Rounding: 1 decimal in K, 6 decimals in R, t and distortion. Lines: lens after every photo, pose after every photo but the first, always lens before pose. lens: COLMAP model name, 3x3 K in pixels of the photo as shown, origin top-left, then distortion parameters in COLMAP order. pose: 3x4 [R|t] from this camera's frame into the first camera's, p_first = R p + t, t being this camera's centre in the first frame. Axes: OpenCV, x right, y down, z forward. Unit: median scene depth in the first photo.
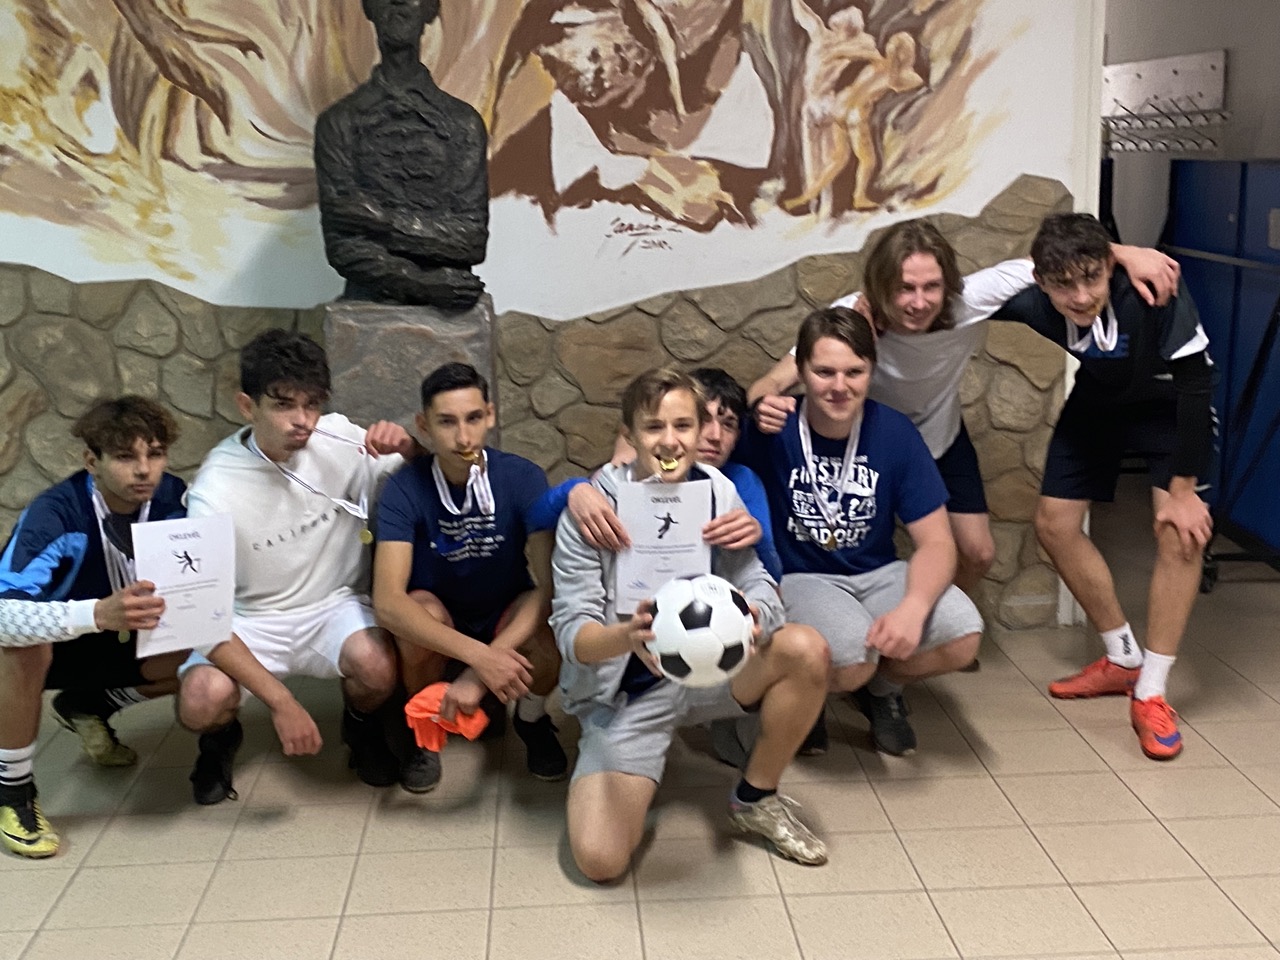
lens RADIAL K [[1655.0, 0, 647.8], [0, 1655.0, 448.1], [0, 0, 1]] dist [0.043815, 0.000000]
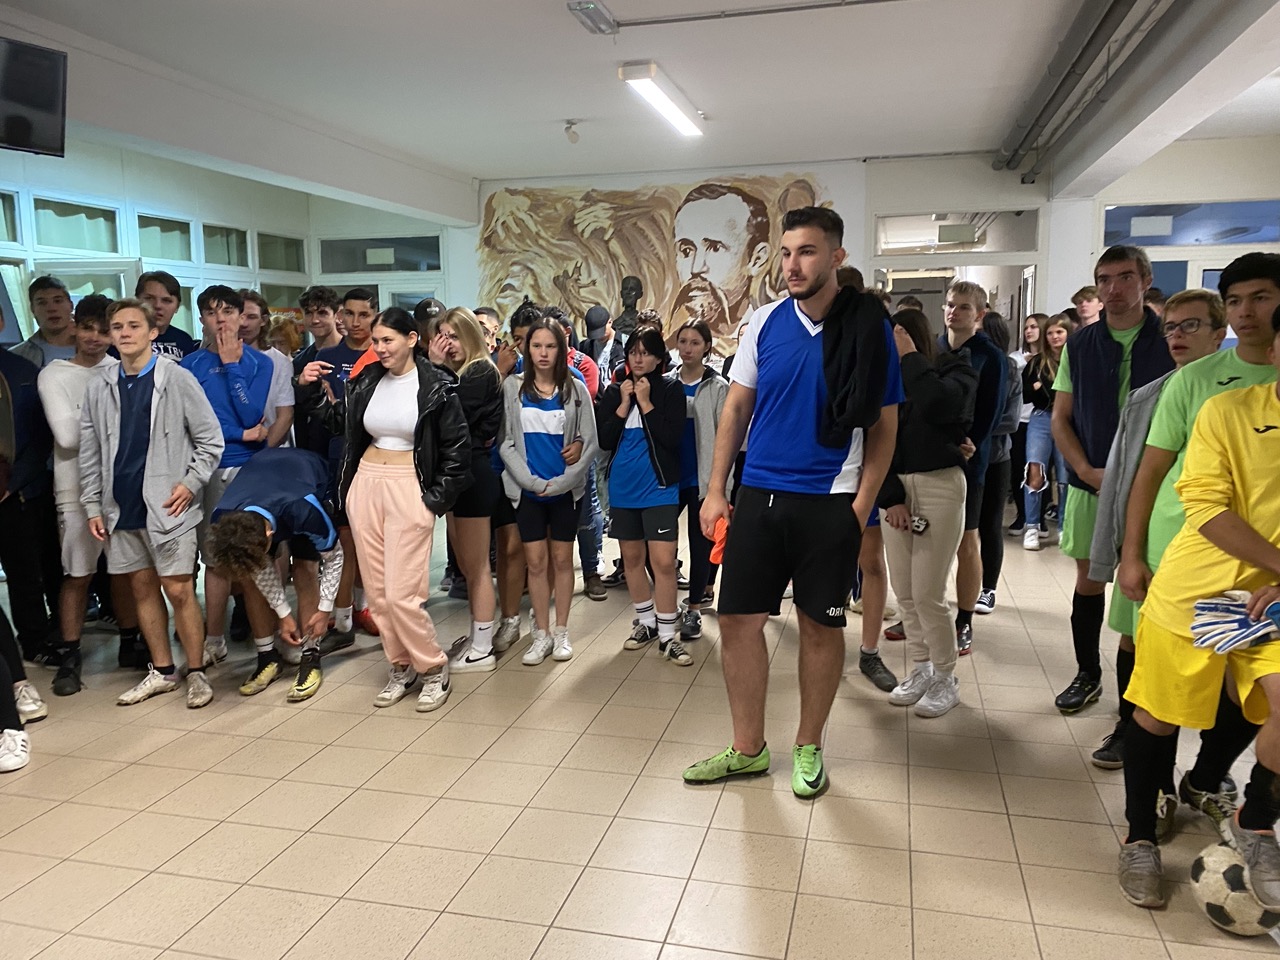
lens RADIAL K [[970.1, 0, 652.5], [0, 970.1, 483.8], [0, 0, 1]] dist [0.027368, -0.029763]
pose [[0.952907, 0.054655, -0.298296, 0.445964], [-0.060644, 0.998100, -0.010851, 0.123181], [0.297137, 0.028430, 0.954412, -0.763528]]
